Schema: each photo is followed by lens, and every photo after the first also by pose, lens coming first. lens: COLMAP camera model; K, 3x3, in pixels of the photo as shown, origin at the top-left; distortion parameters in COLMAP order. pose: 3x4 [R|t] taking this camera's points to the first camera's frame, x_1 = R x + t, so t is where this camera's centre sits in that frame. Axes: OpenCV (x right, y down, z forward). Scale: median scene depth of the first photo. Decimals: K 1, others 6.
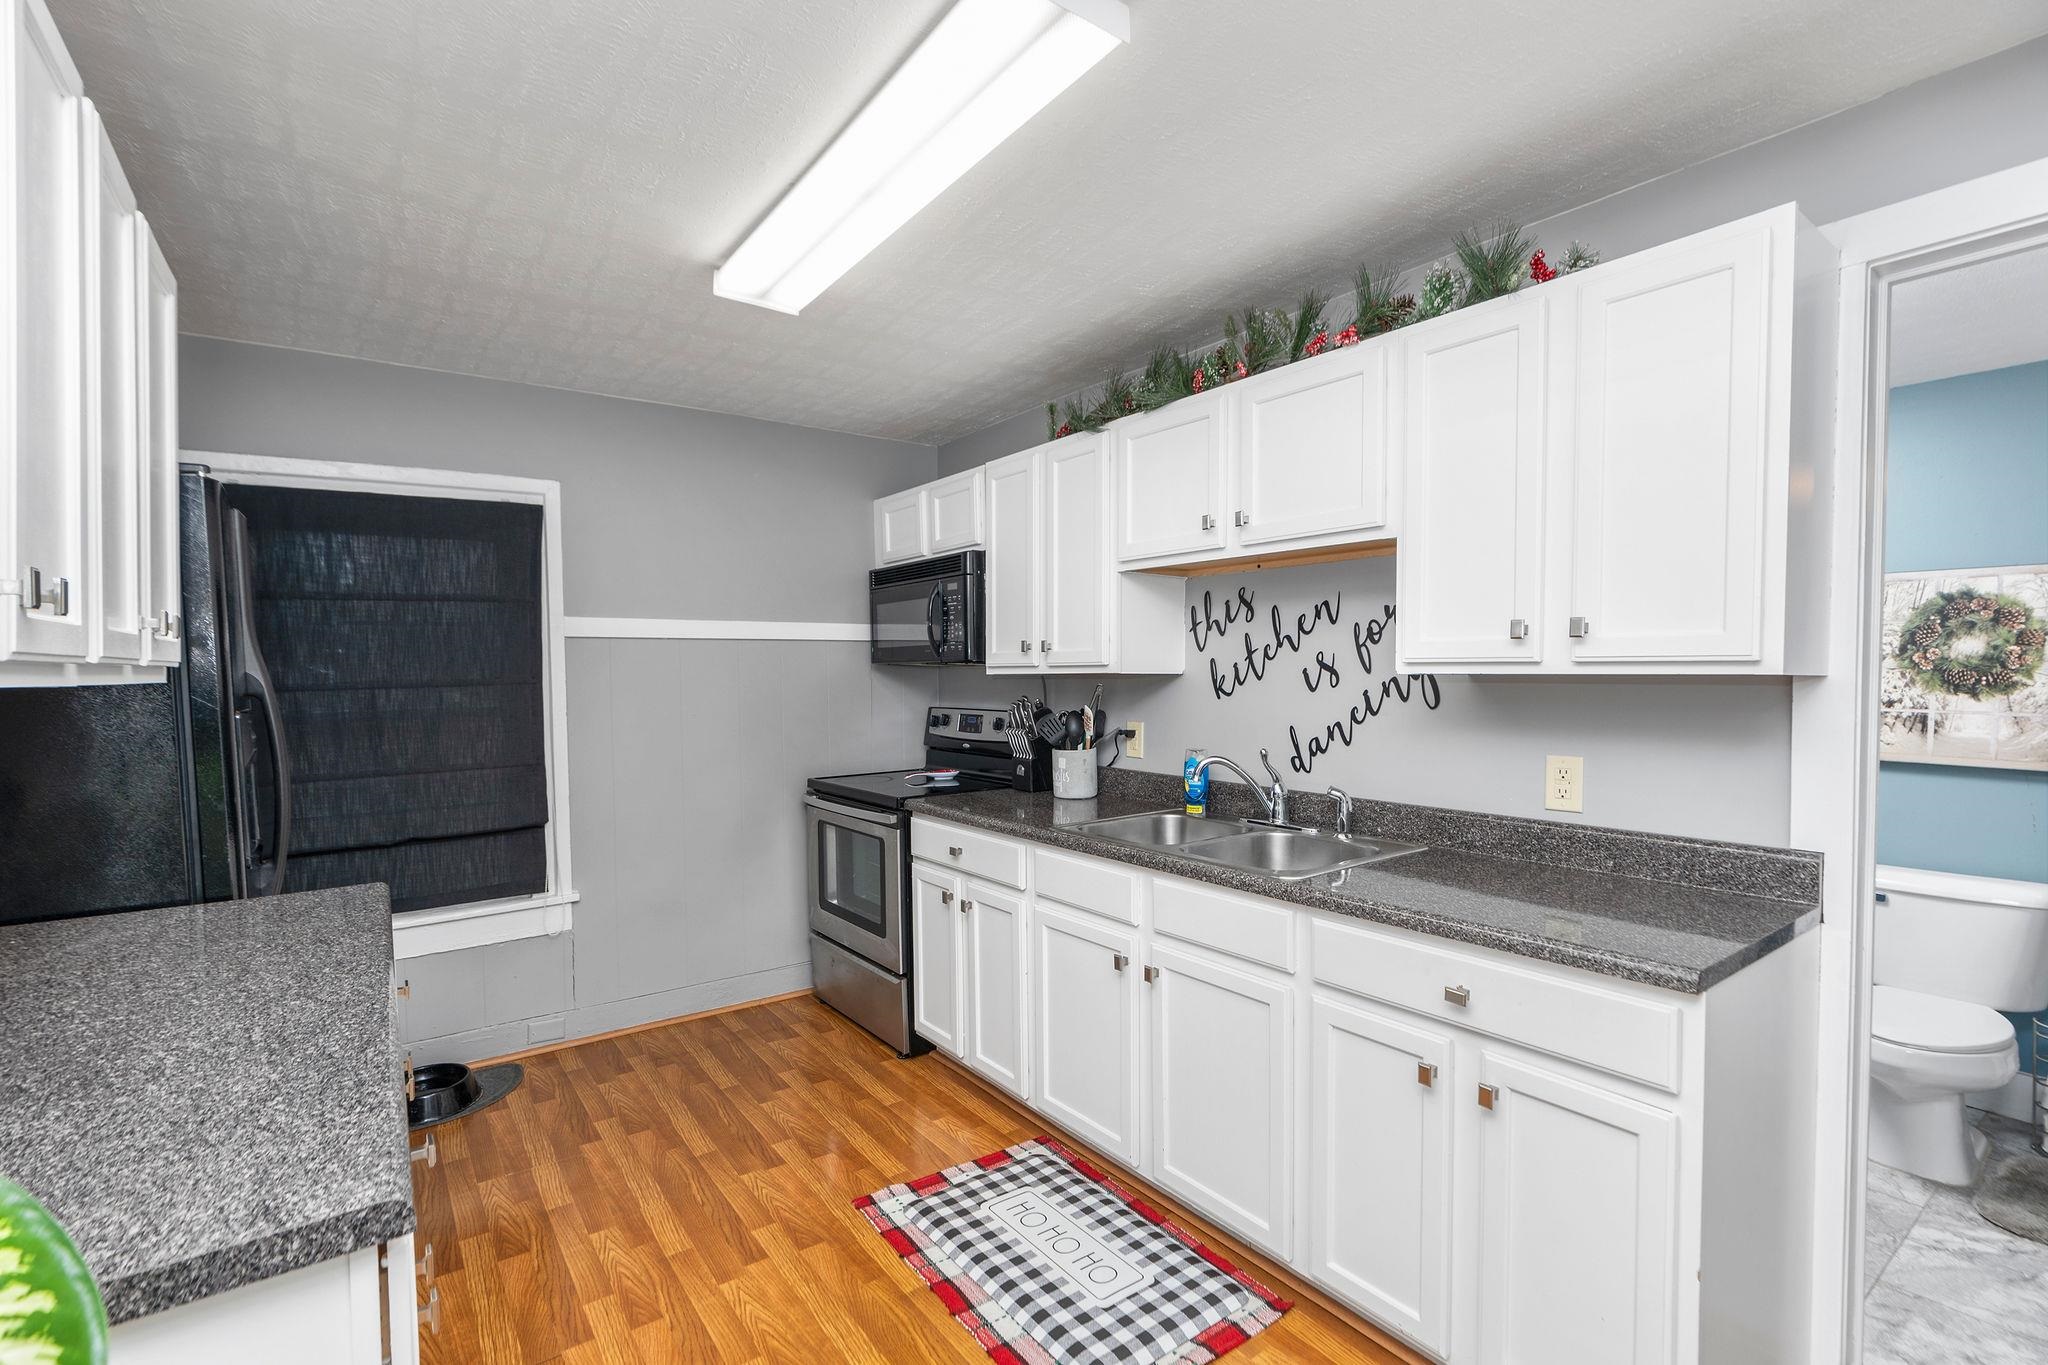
lens RADIAL K [[934.7, 0, 983.6], [0, 934.7, 691.9], [0, 0, 1]] dist [-0.010770, 0.002760]
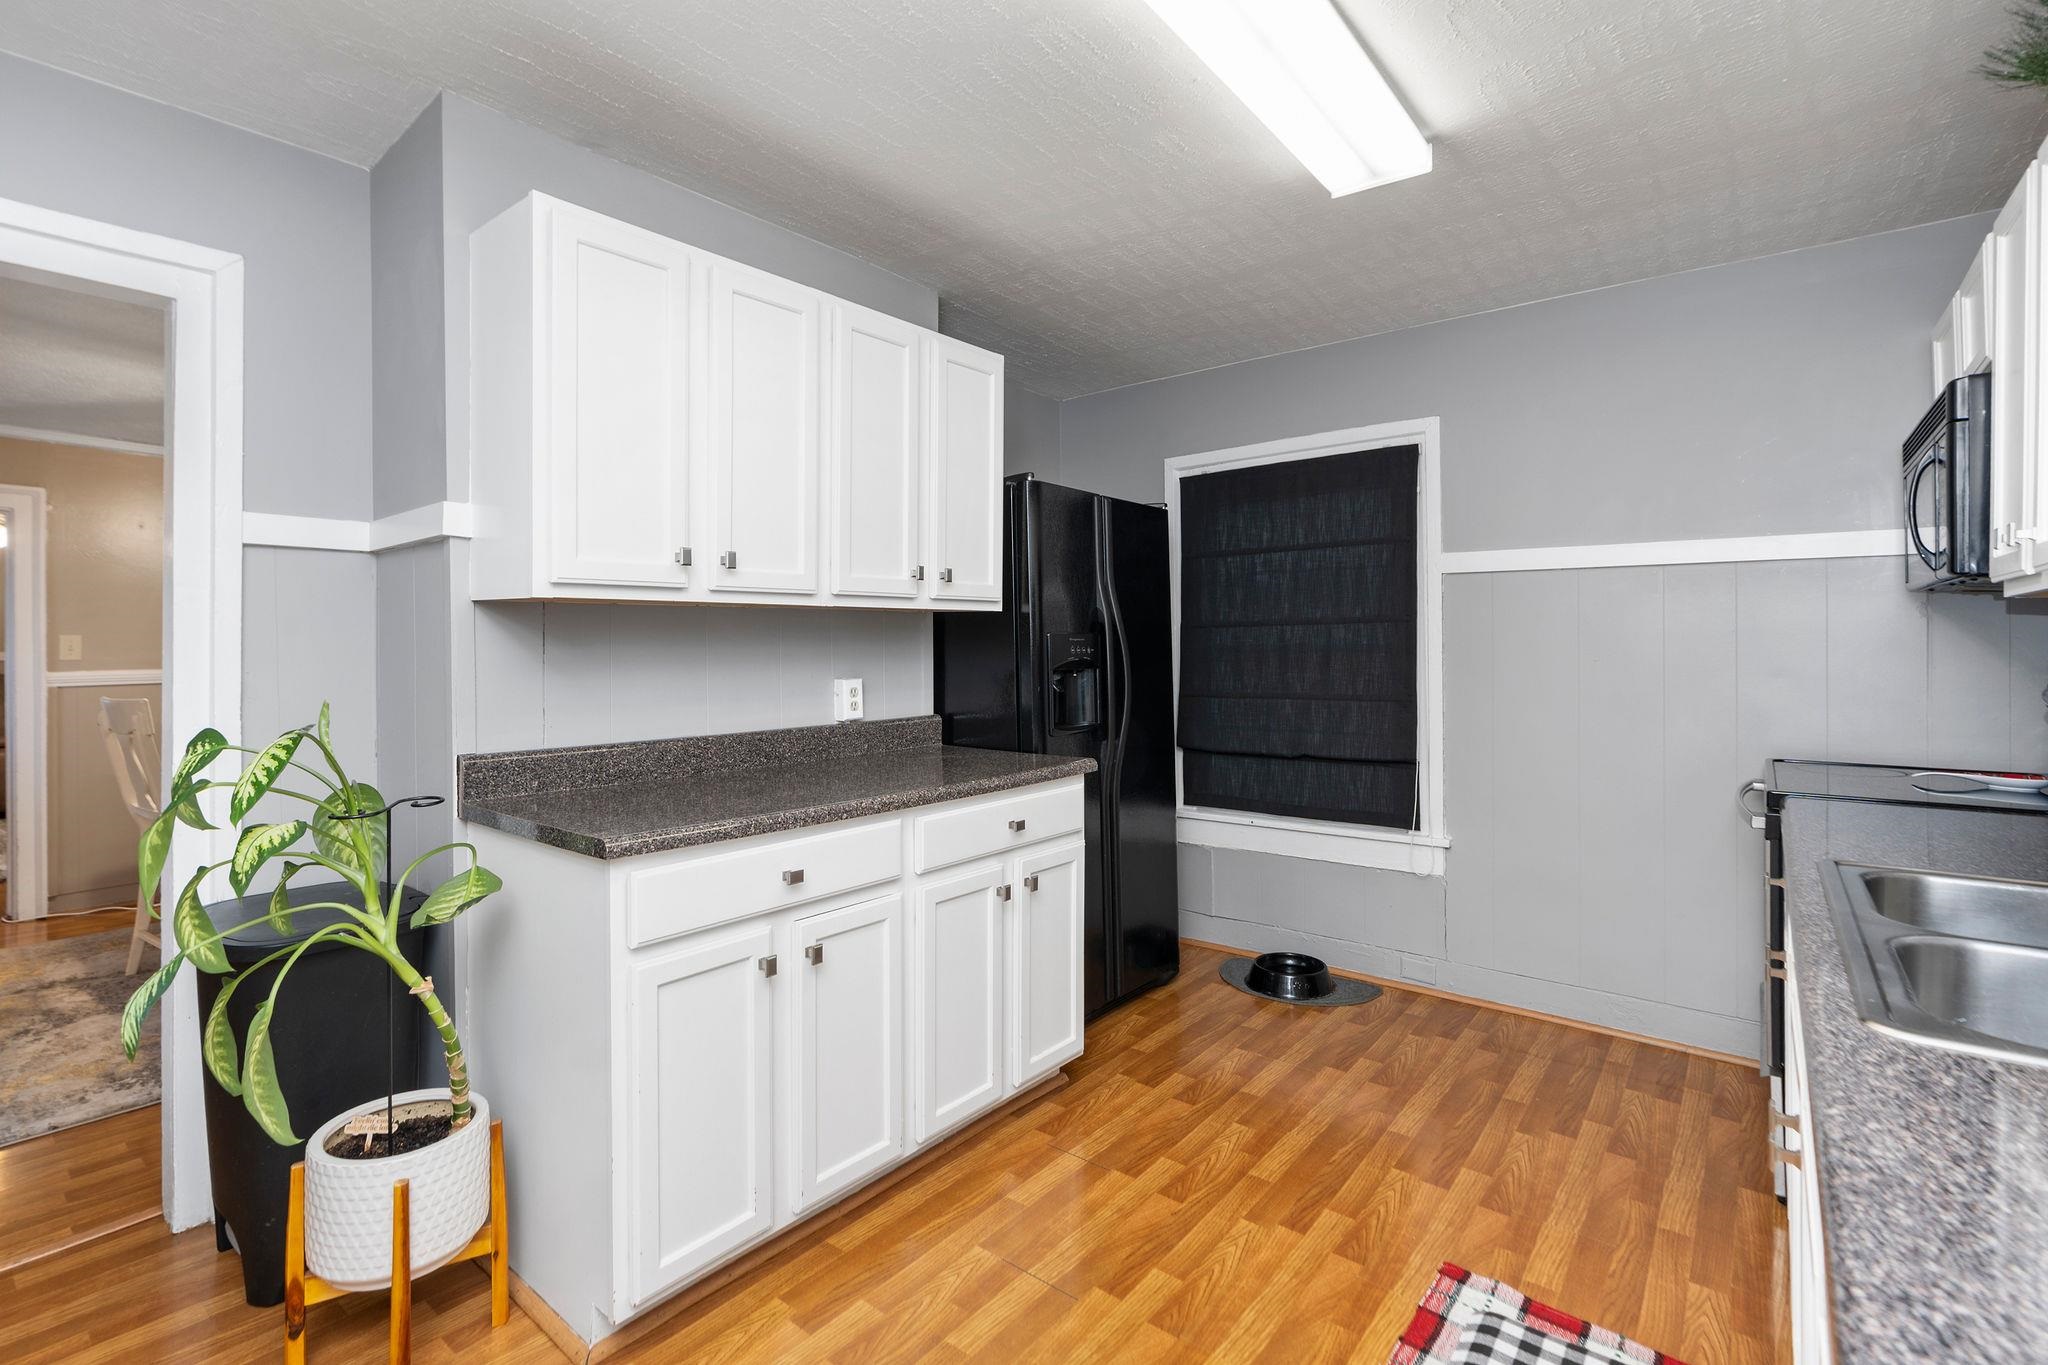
lens RADIAL K [[934.7, 0, 1005.0], [0, 934.7, 634.2], [0, 0, 1]] dist [-0.010770, 0.002760]
pose [[0.274128, 0.005738, -0.961676, 0.470421], [-0.027791, 0.999612, -0.001957, 0.024451], [0.961292, 0.027262, 0.274181, 0.379375]]
